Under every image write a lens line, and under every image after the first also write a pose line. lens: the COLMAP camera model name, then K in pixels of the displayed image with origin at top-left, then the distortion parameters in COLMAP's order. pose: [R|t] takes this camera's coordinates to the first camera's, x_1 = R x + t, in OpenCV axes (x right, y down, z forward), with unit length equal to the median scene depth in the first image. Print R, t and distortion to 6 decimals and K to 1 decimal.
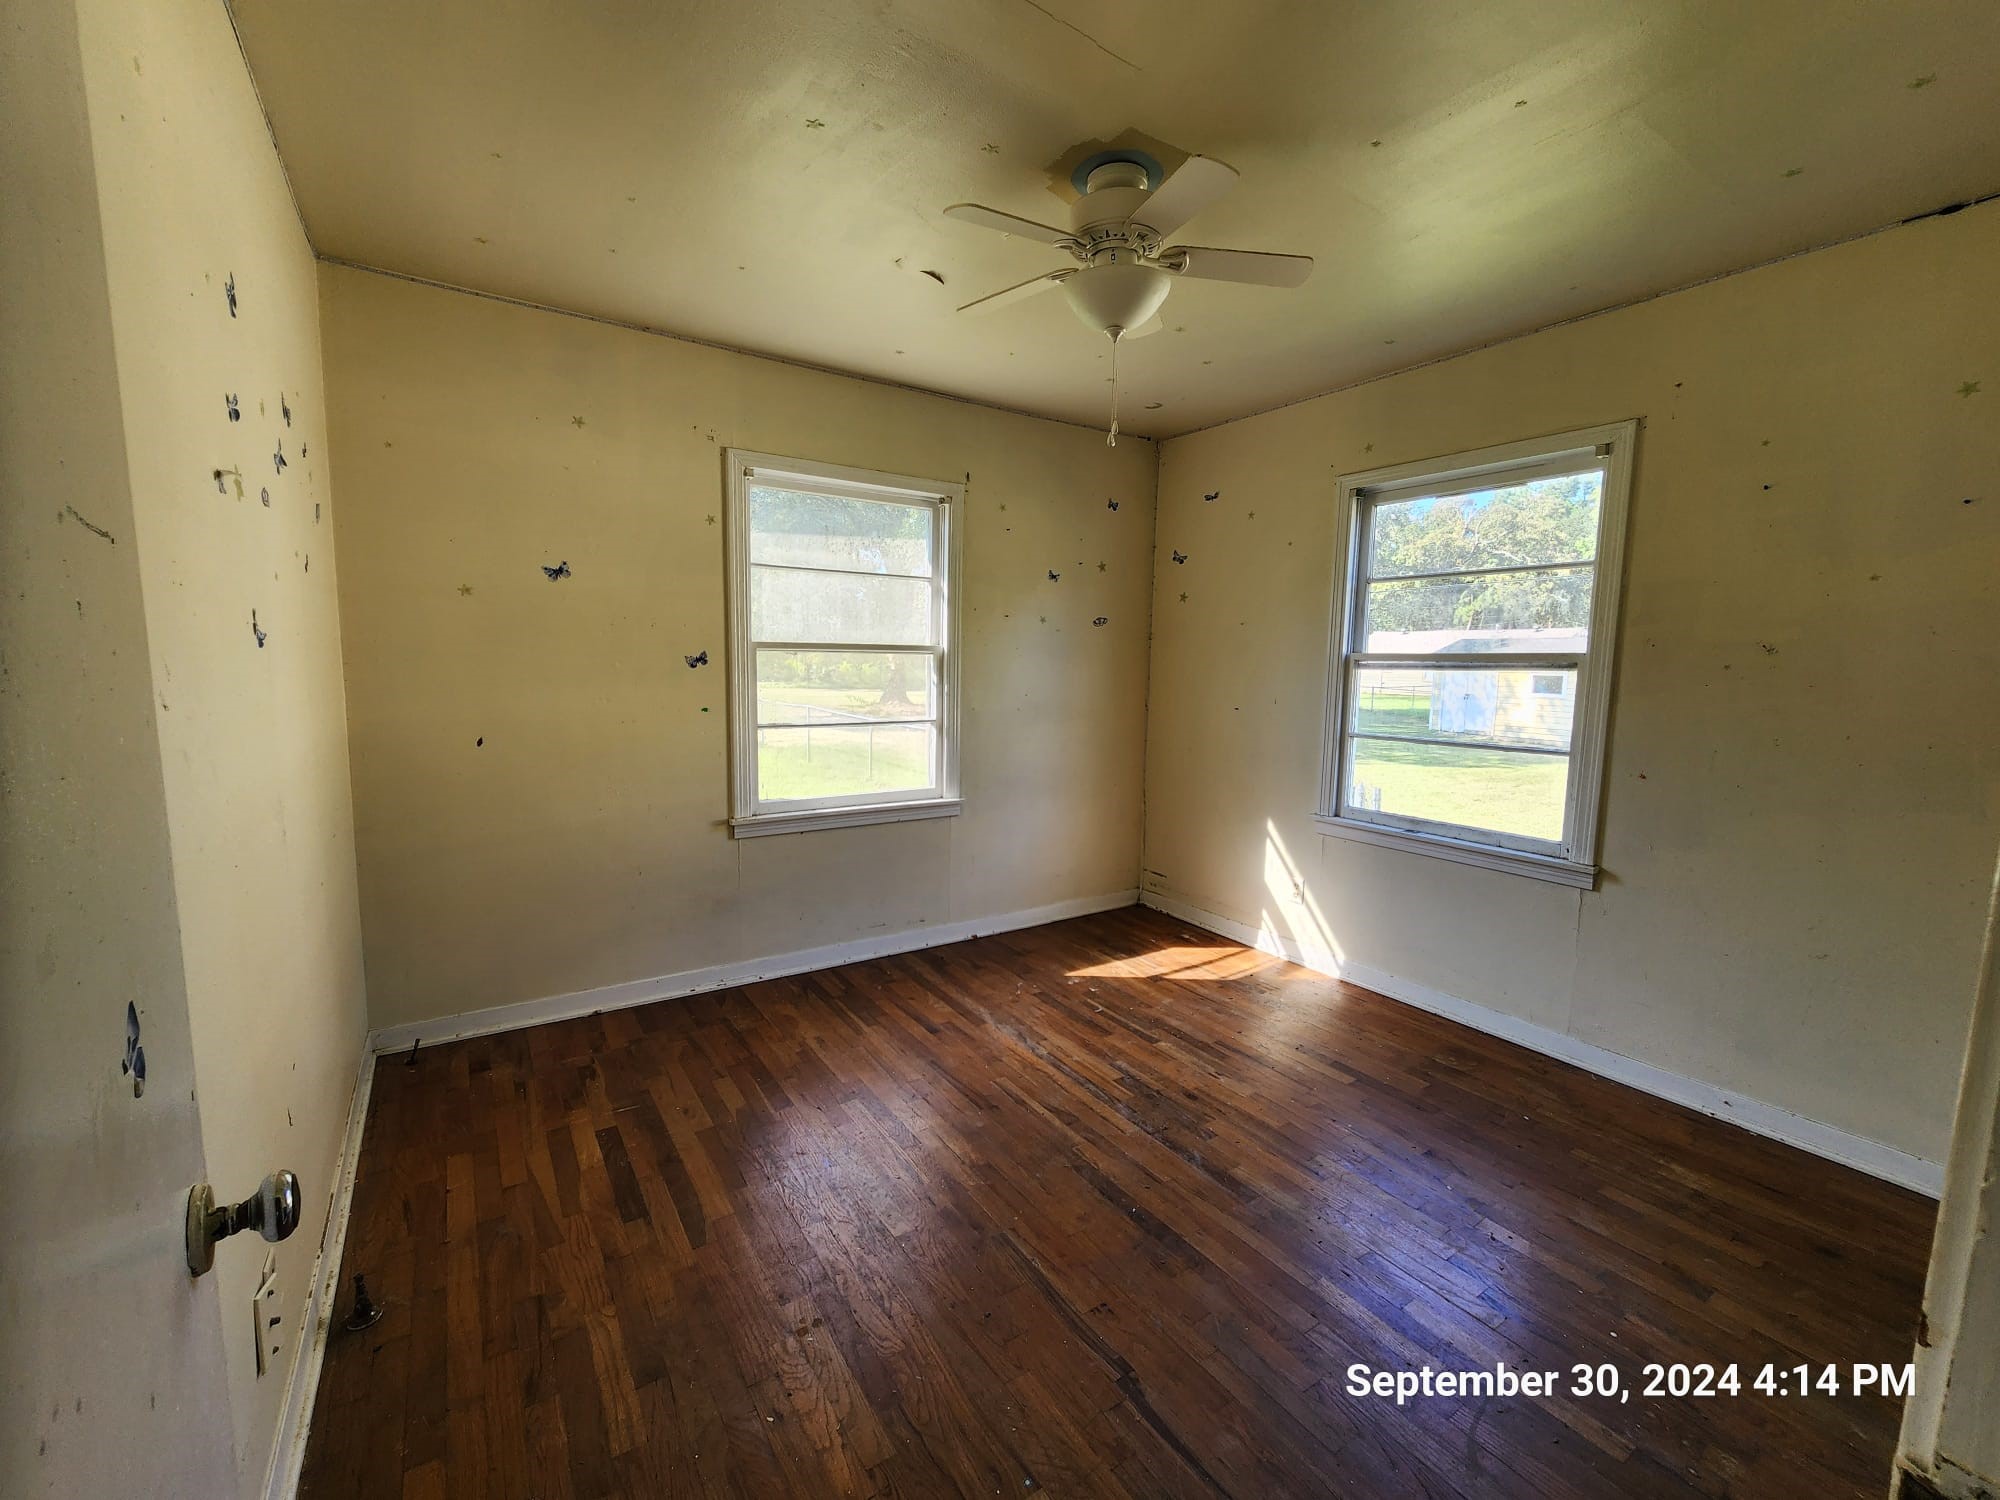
lens RADIAL K [[824.5, 0, 1000.0], [0, 824.5, 750.0], [0, 0, 1]] dist [-0.000294, -0.000019]
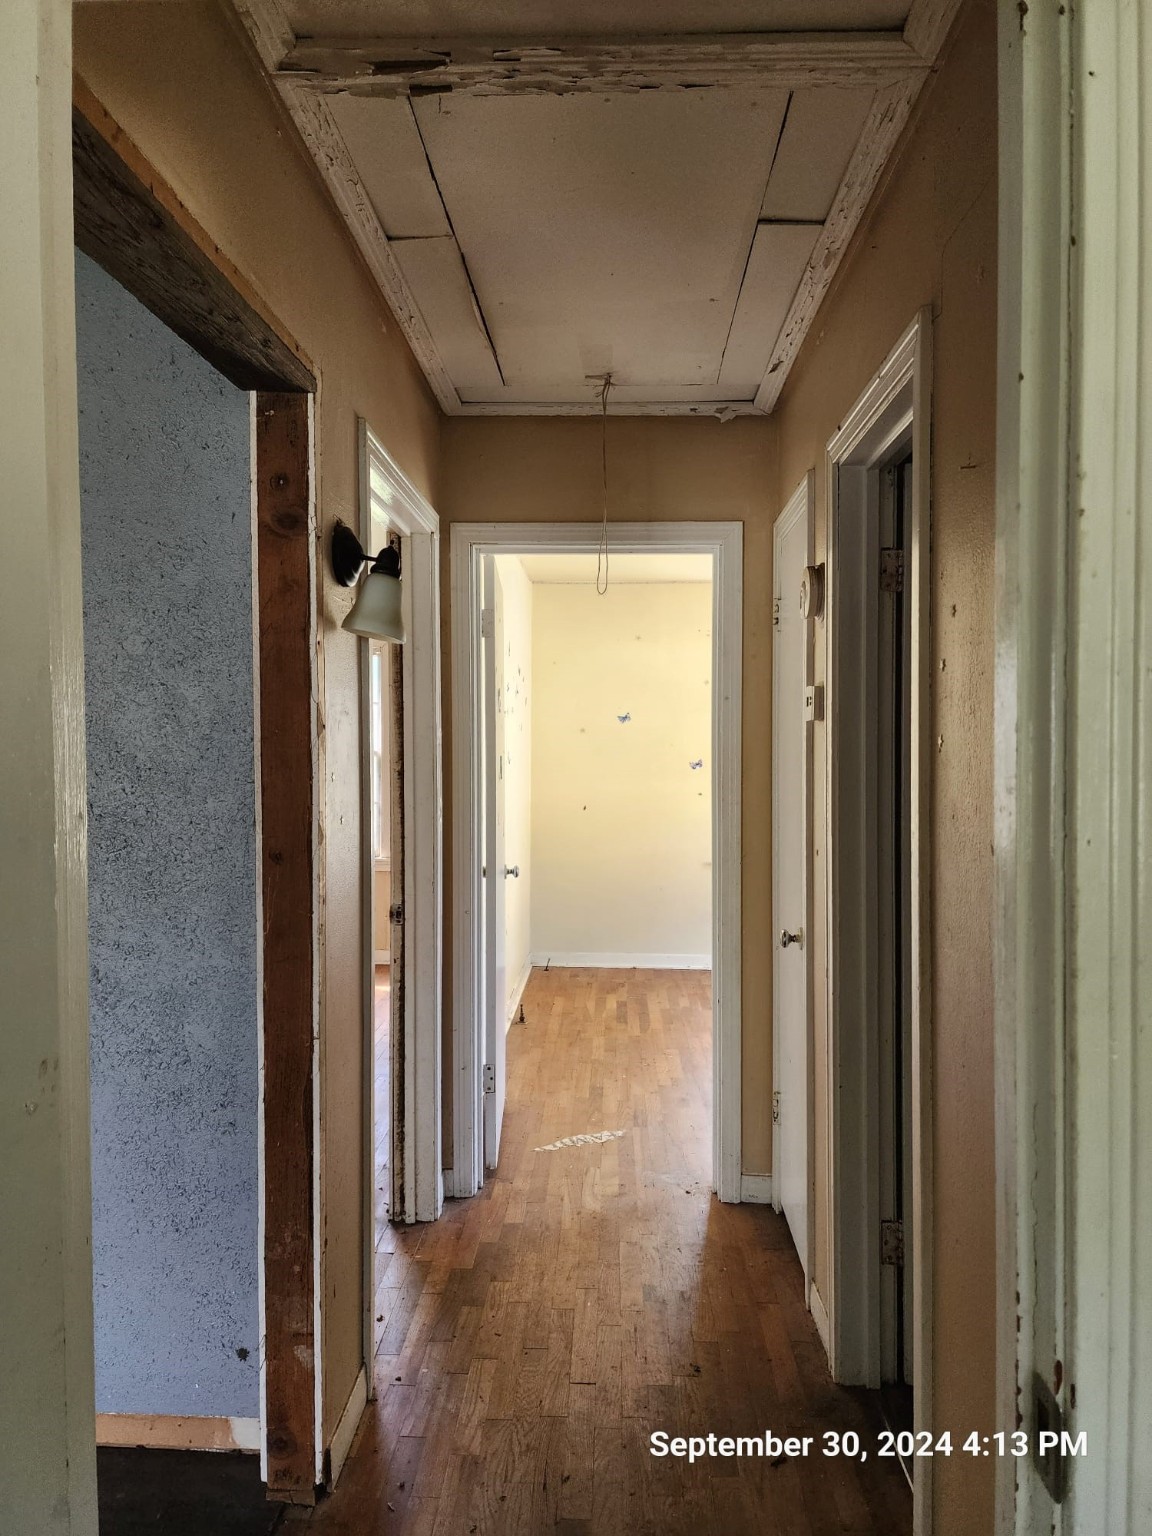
lens RADIAL K [[1032.7, 0, 576.0], [0, 1032.7, 768.0], [0, 0, 1]] dist [0.084781, -0.081614]
pose [[0.811063, -0.005581, -0.584932, 0.860601], [-0.051964, 0.995314, -0.081551, 0.105469], [0.582645, 0.096538, 0.806972, -1.086507]]
